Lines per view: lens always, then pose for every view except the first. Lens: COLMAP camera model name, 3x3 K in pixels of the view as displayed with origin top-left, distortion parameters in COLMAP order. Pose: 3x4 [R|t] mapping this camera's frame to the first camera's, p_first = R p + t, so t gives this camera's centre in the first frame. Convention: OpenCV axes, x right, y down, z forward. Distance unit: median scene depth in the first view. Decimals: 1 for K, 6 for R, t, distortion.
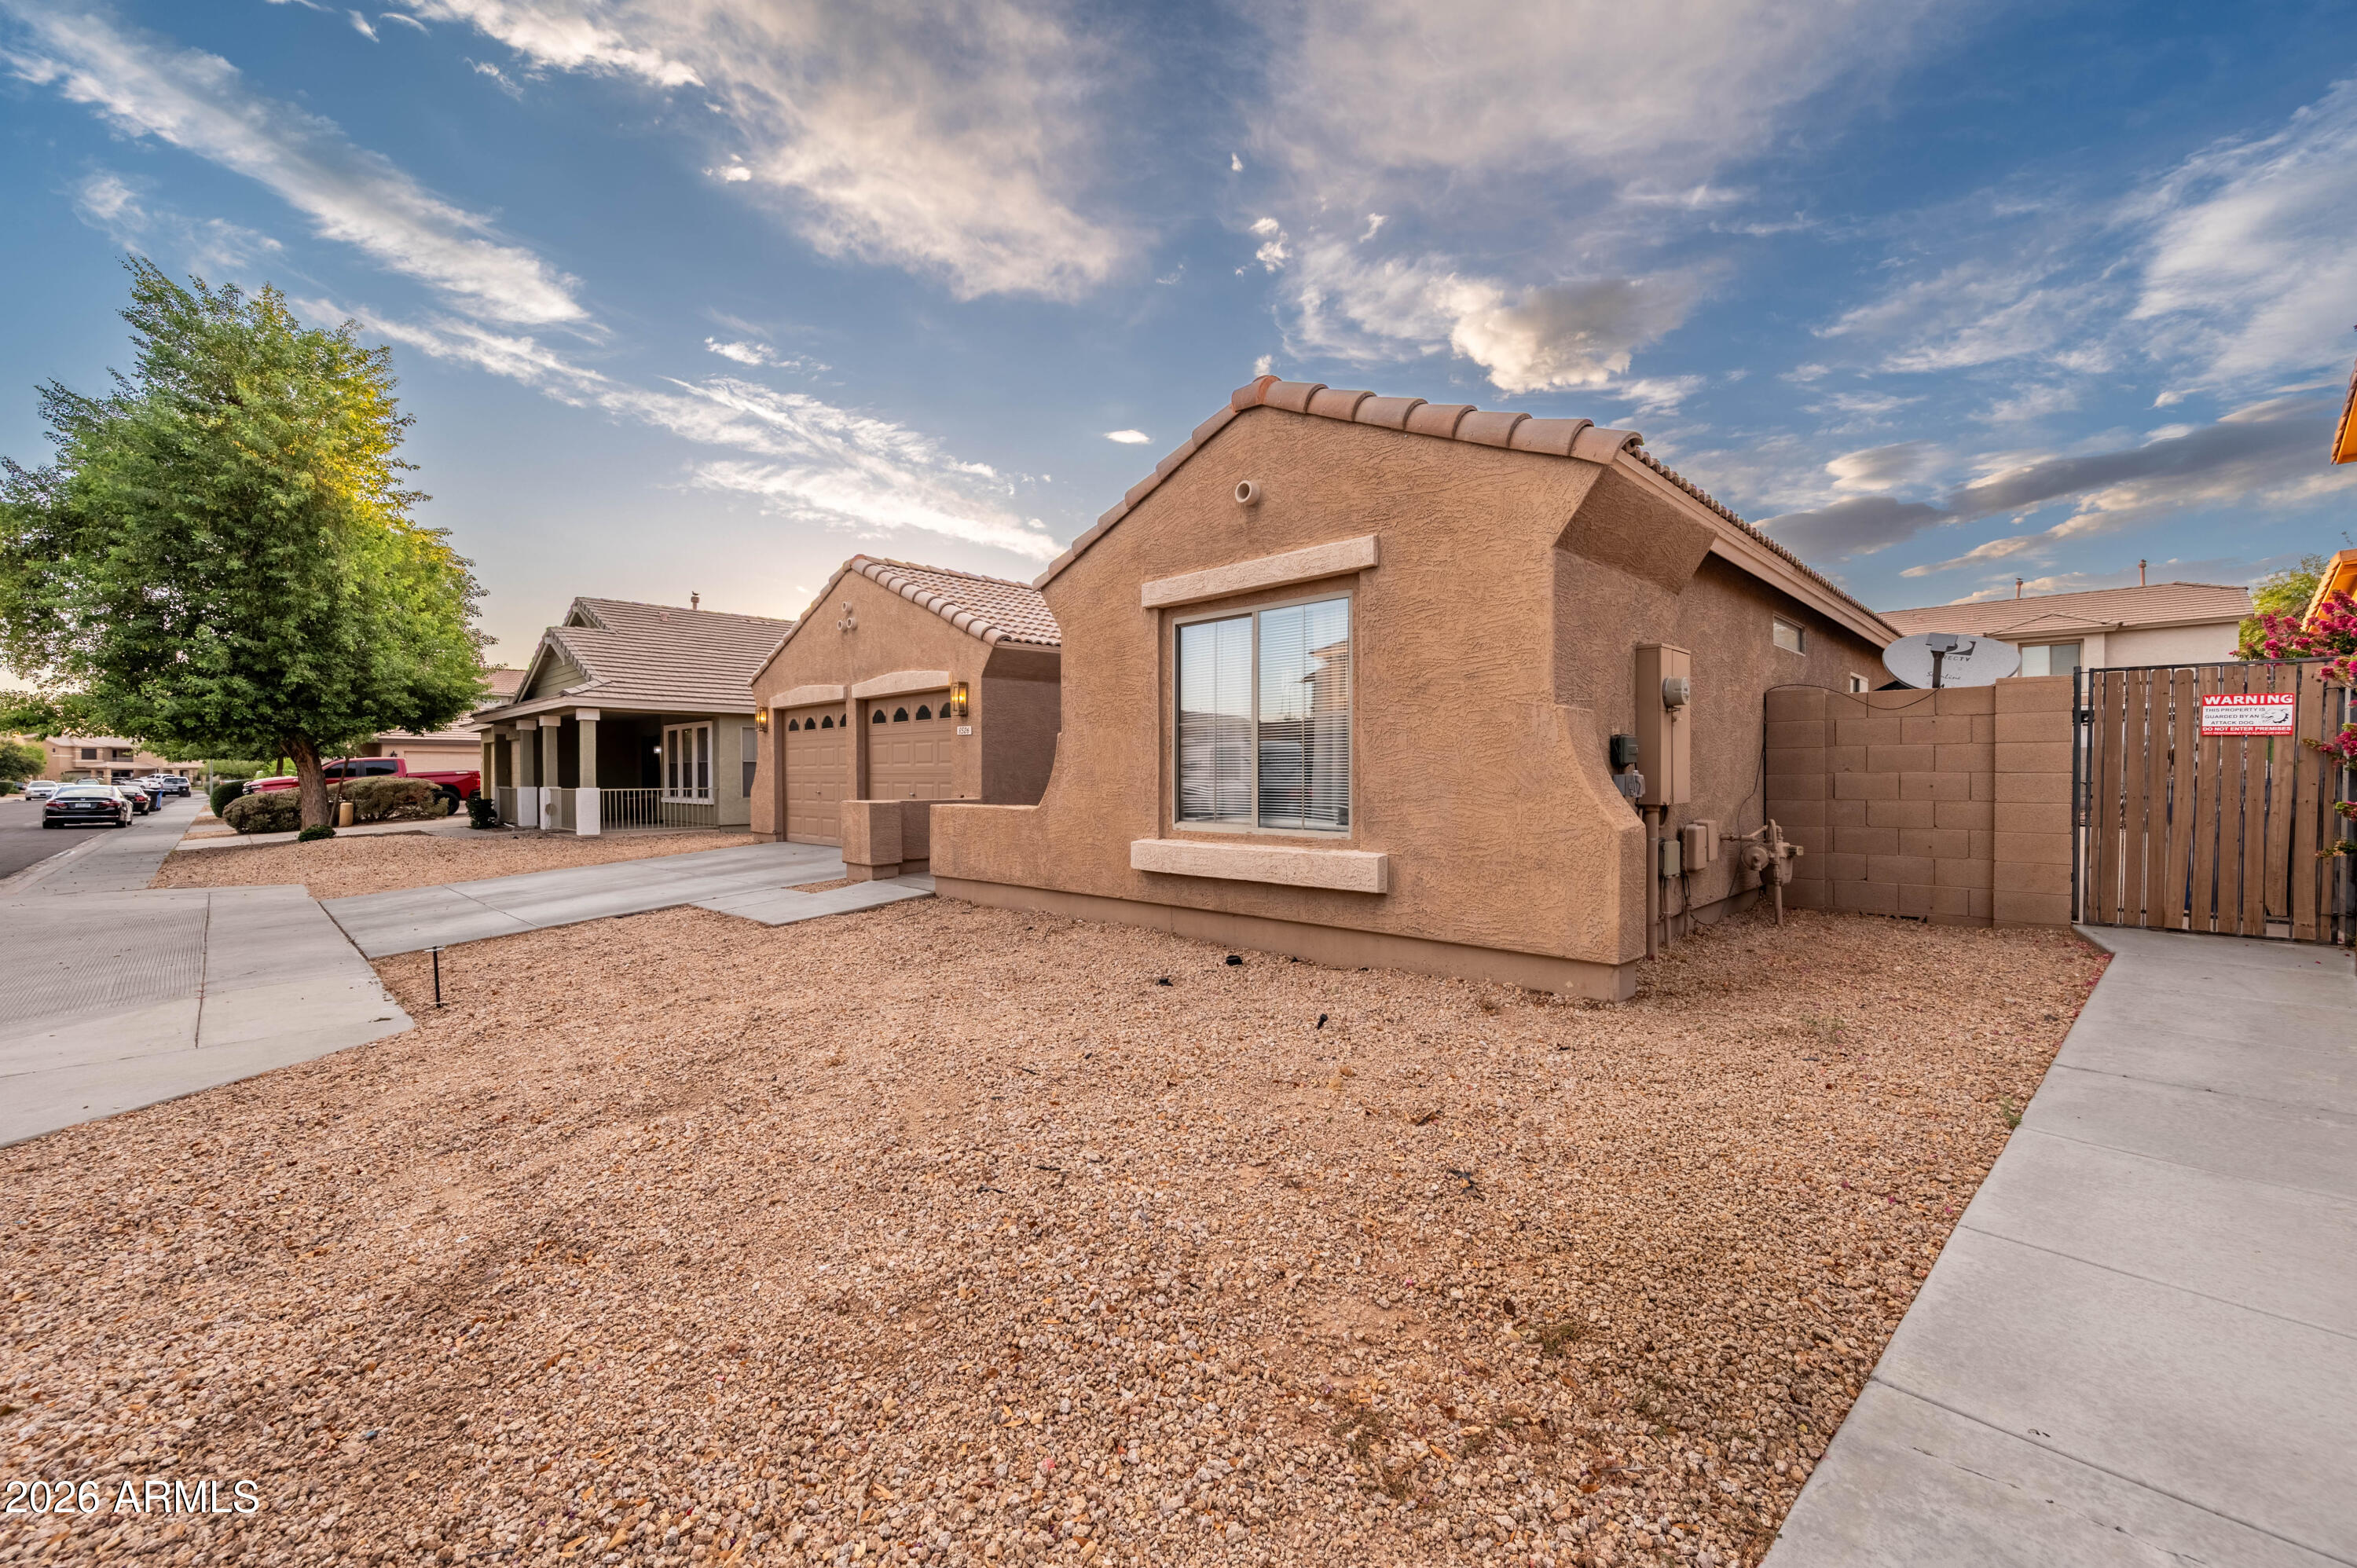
lens RADIAL K [[911.2, 0, 1178.5], [0, 911.2, 784.0], [0, 0, 1]] dist [0.000042, -0.000021]
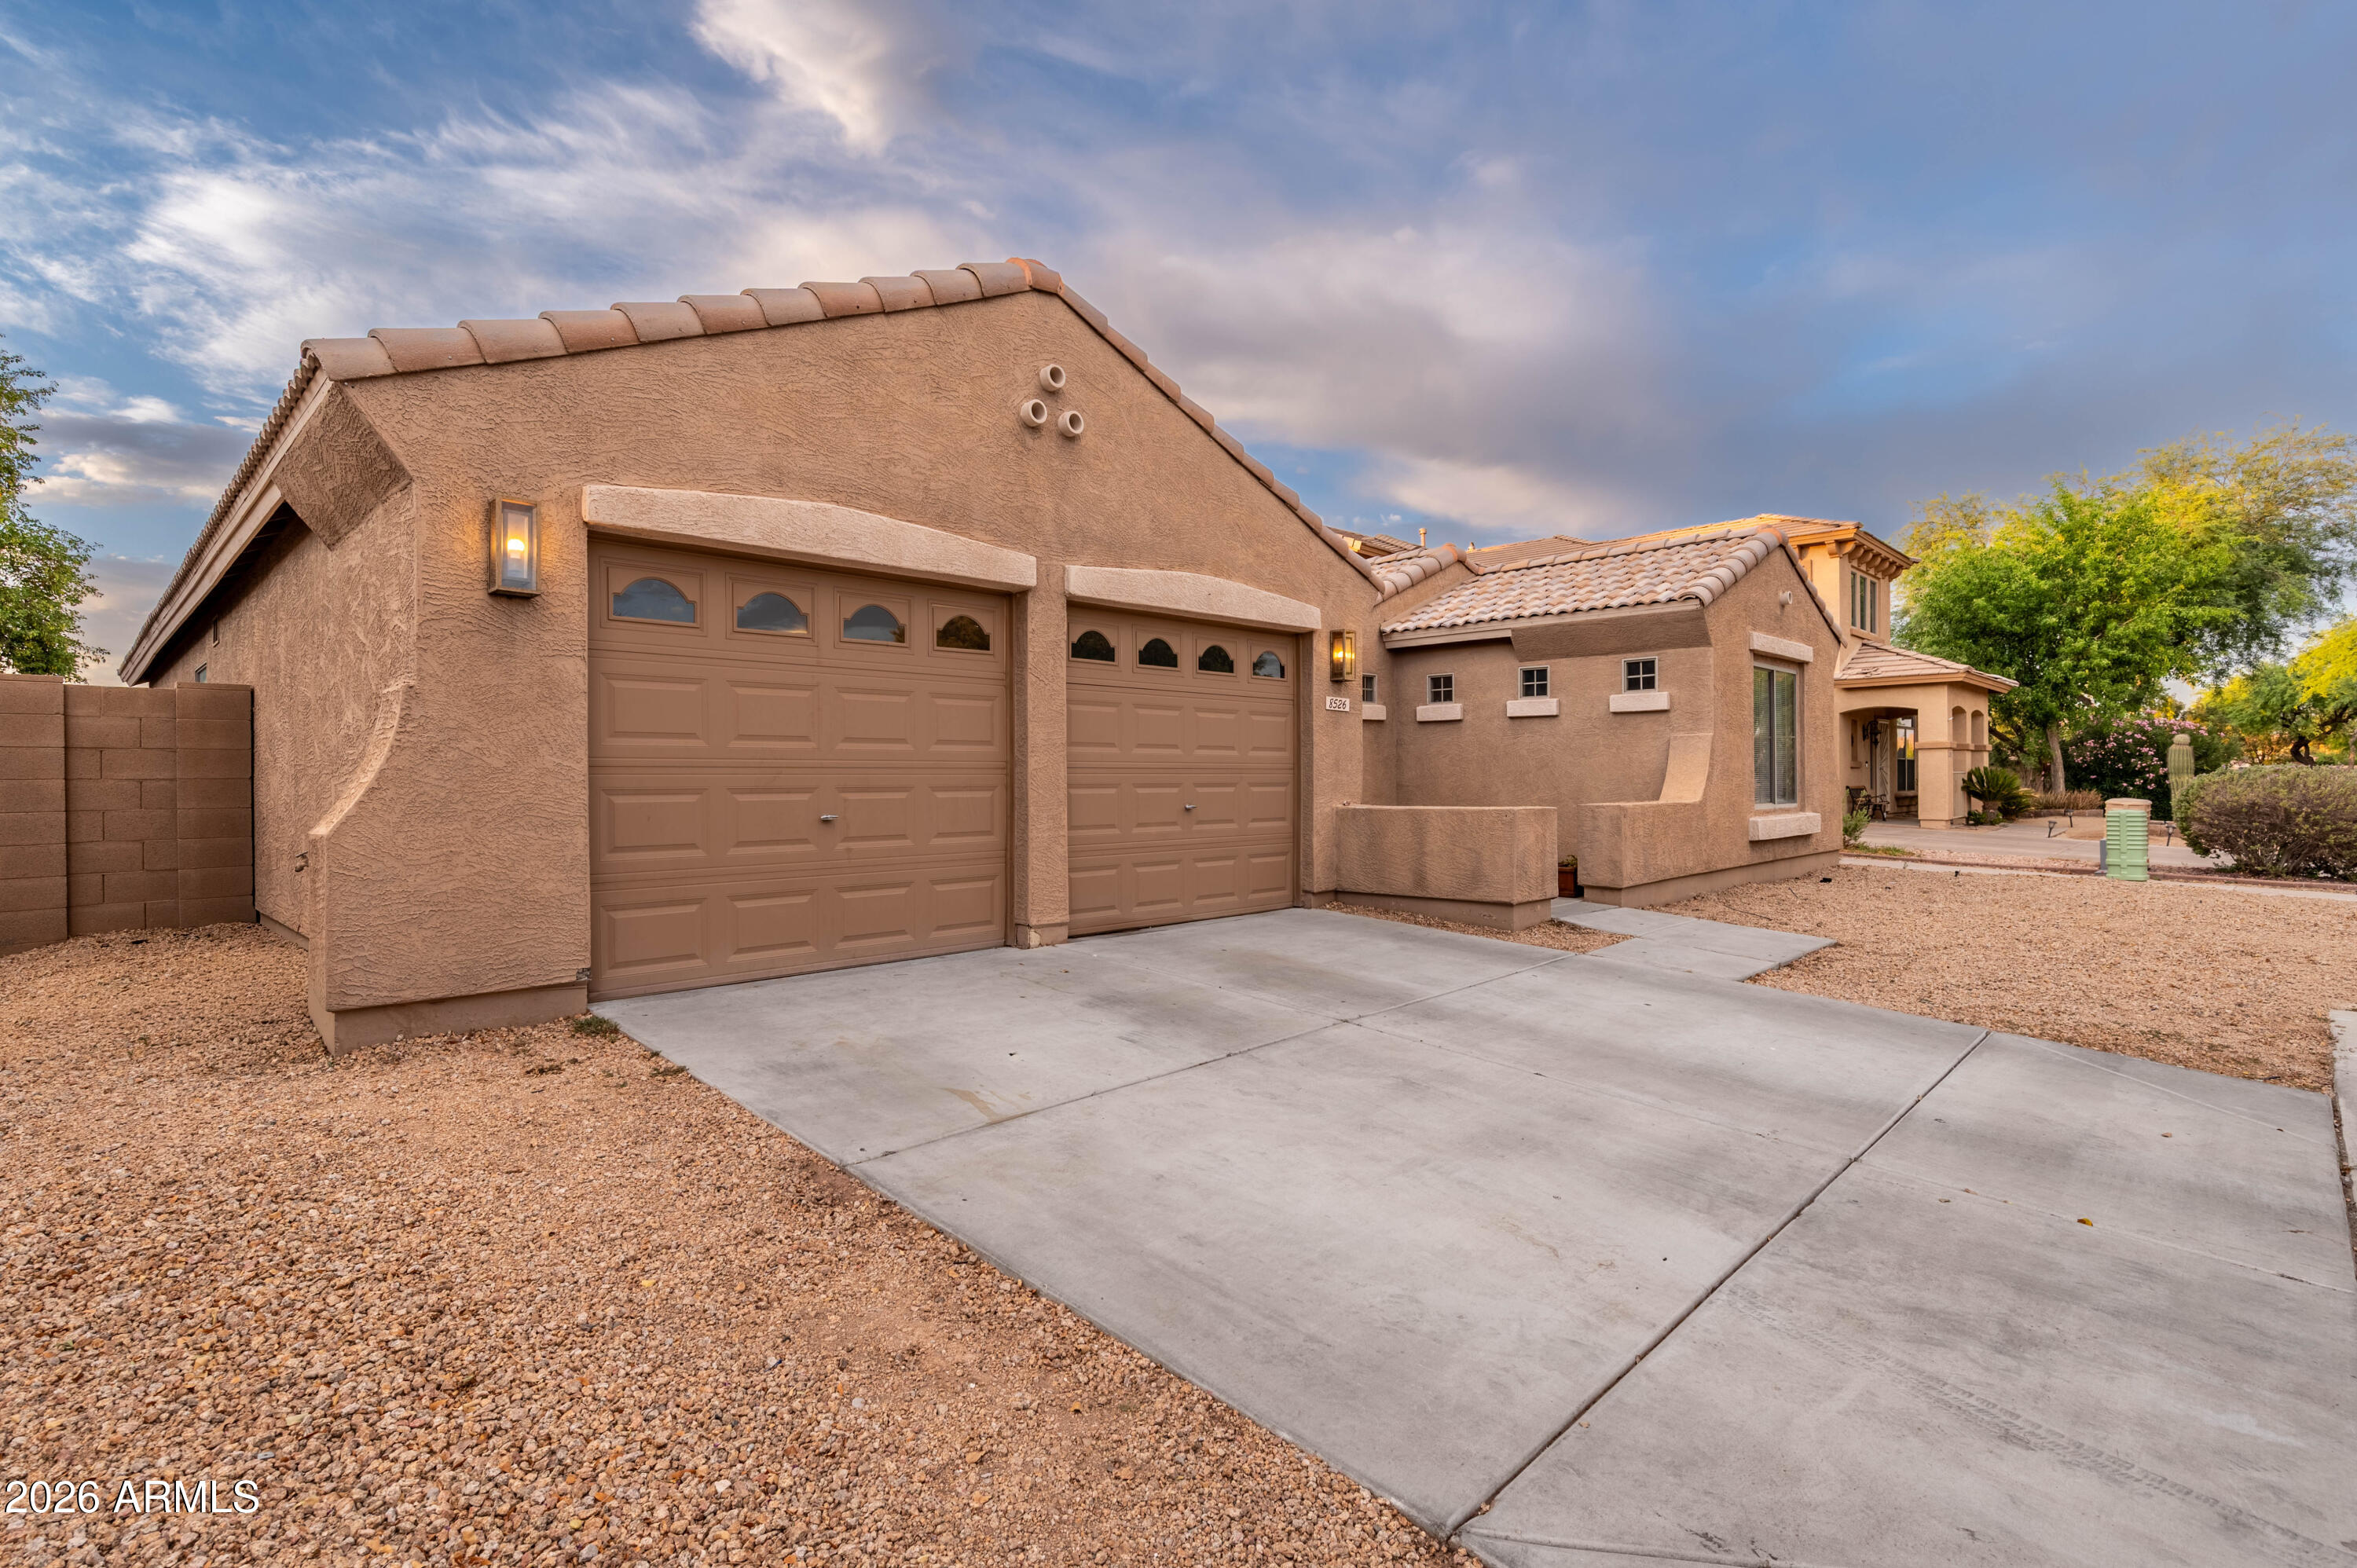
lens RADIAL K [[1136.9, 0, 1174.7], [0, 1136.9, 770.8], [0, 0, 1]] dist [-0.002032, -0.000185]
pose [[0.015959, 0.011573, 0.999806, -0.911705], [0.011218, 0.999868, -0.011753, -0.001804], [-0.999810, 0.011404, 0.015827, 0.948272]]
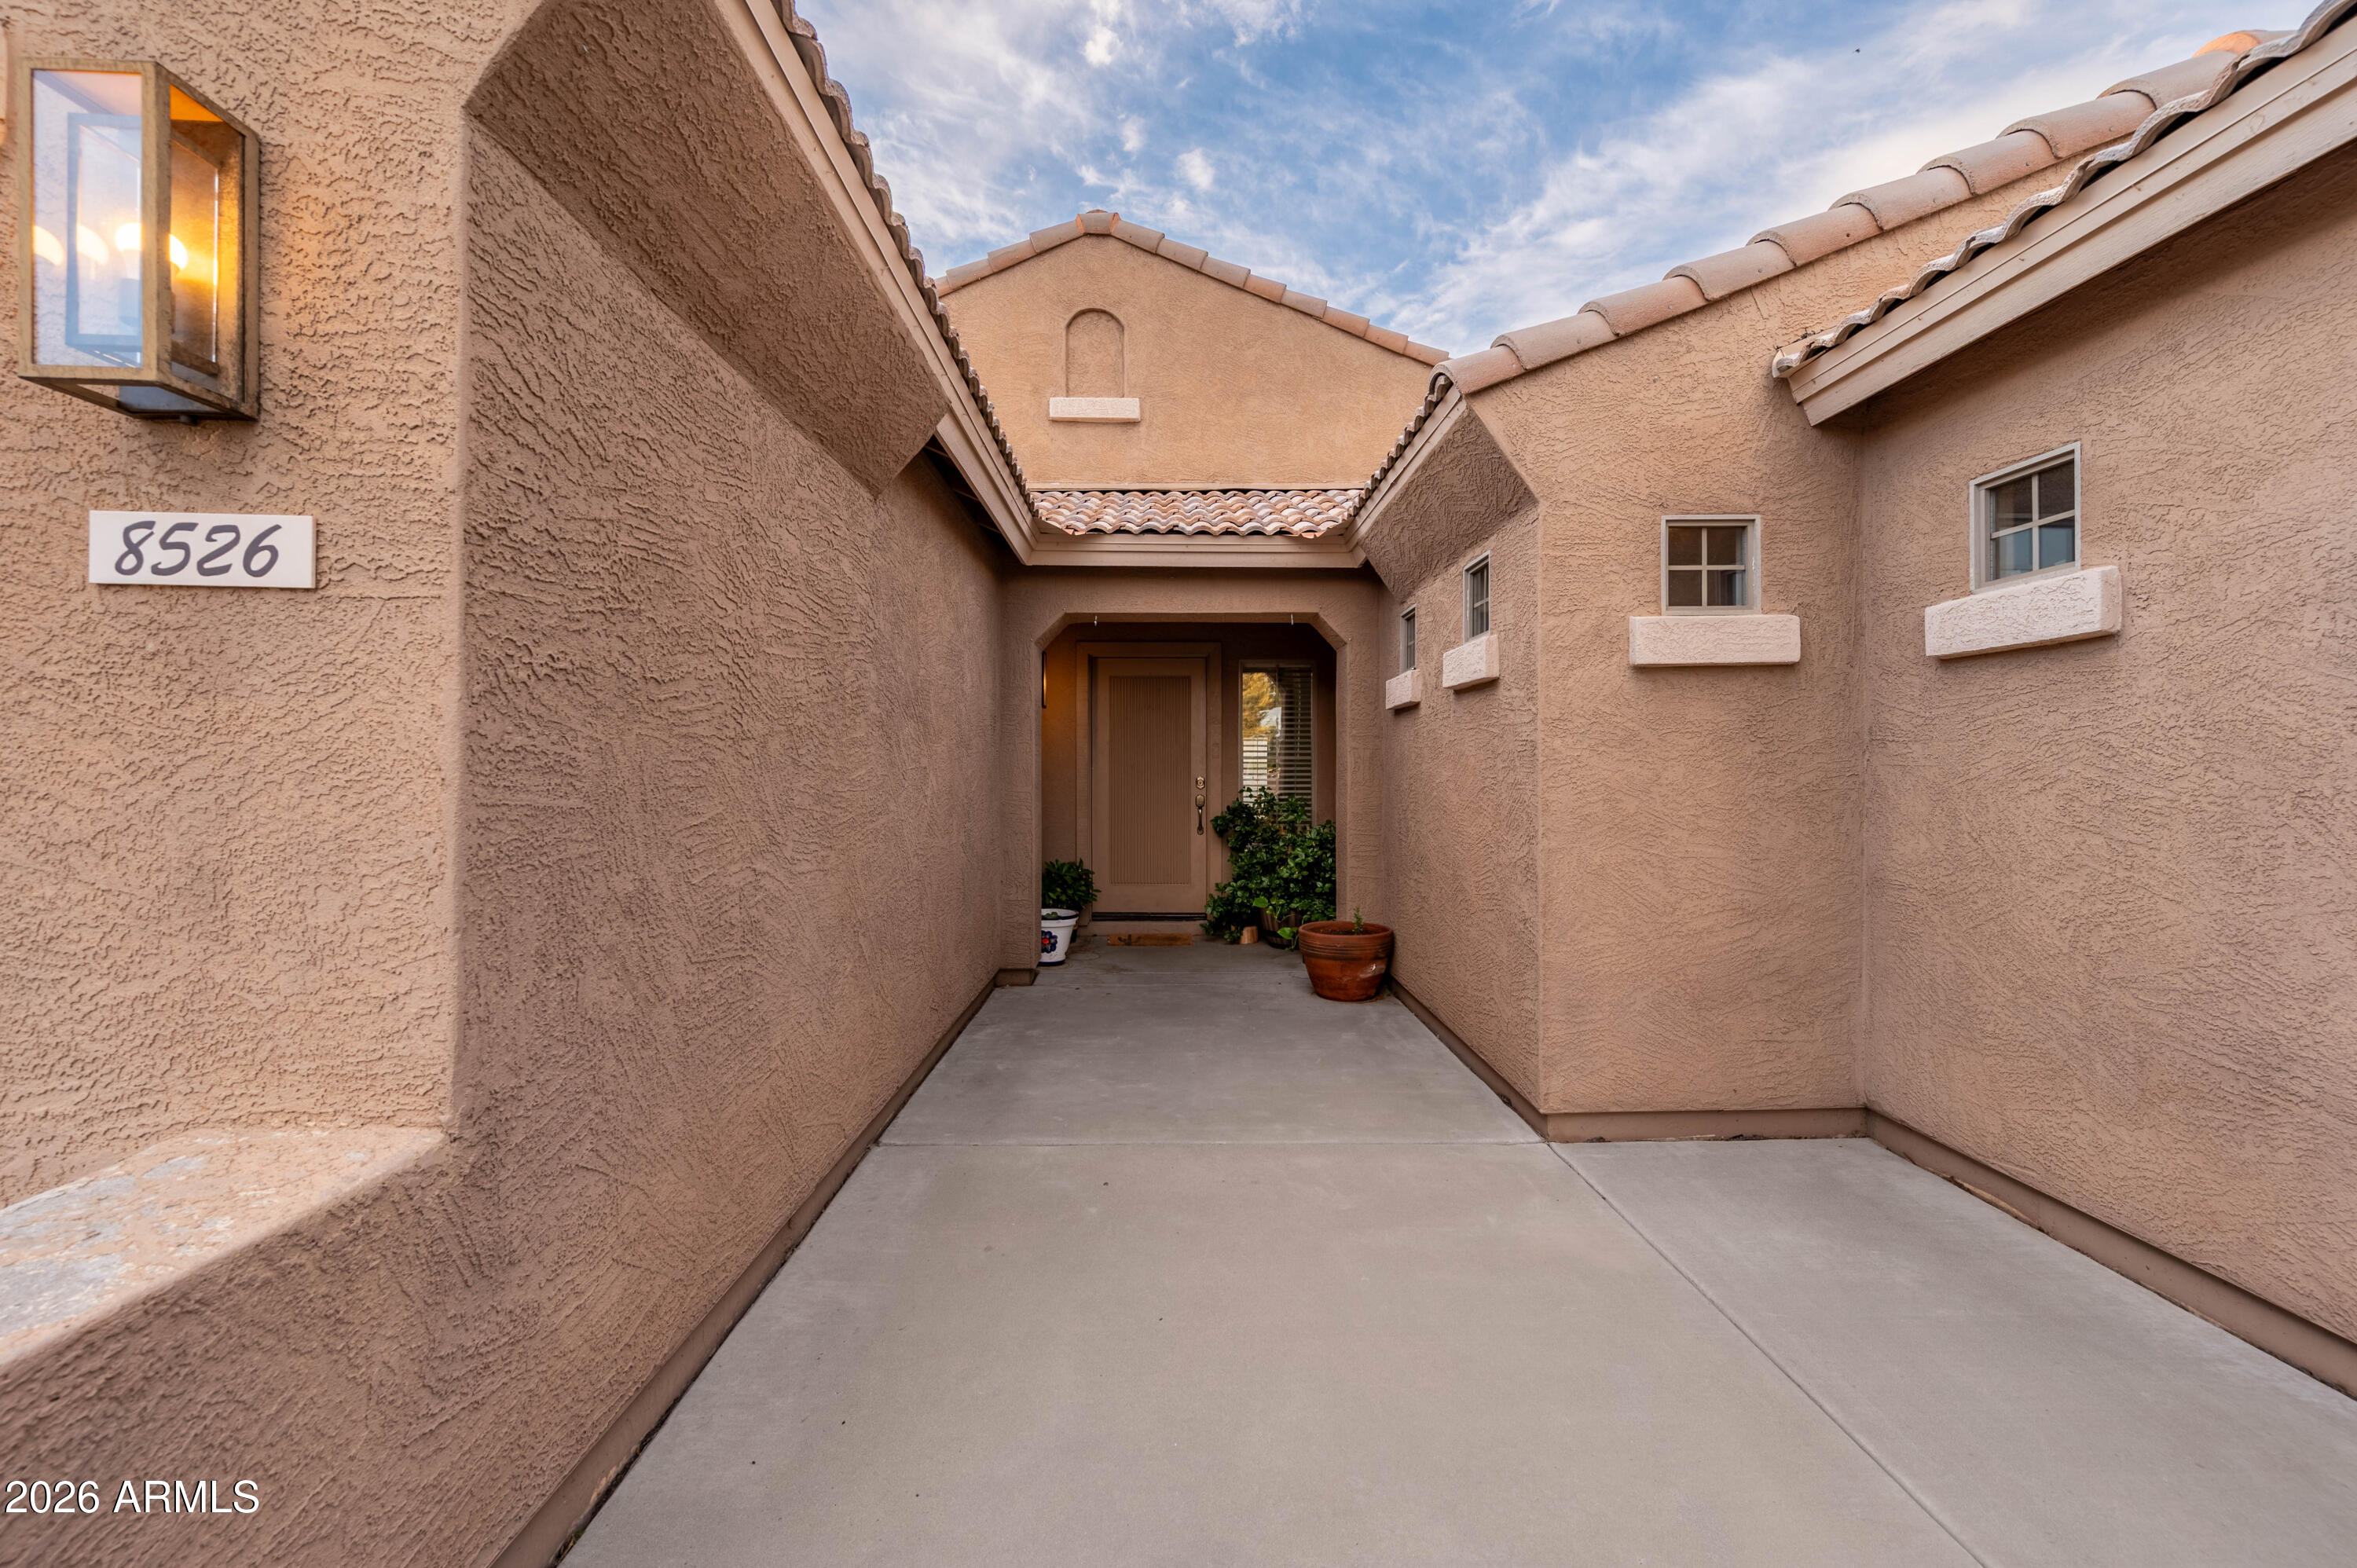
lens RADIAL K [[947.9, 0, 1176.5], [0, 947.9, 775.4], [0, 0, 1]] dist [0.001582, -0.000218]
pose [[0.716481, 0.004395, 0.697592, -0.197783], [0.003000, 0.999951, -0.009381, -0.024648], [-0.697600, 0.008814, 0.716433, 0.711162]]
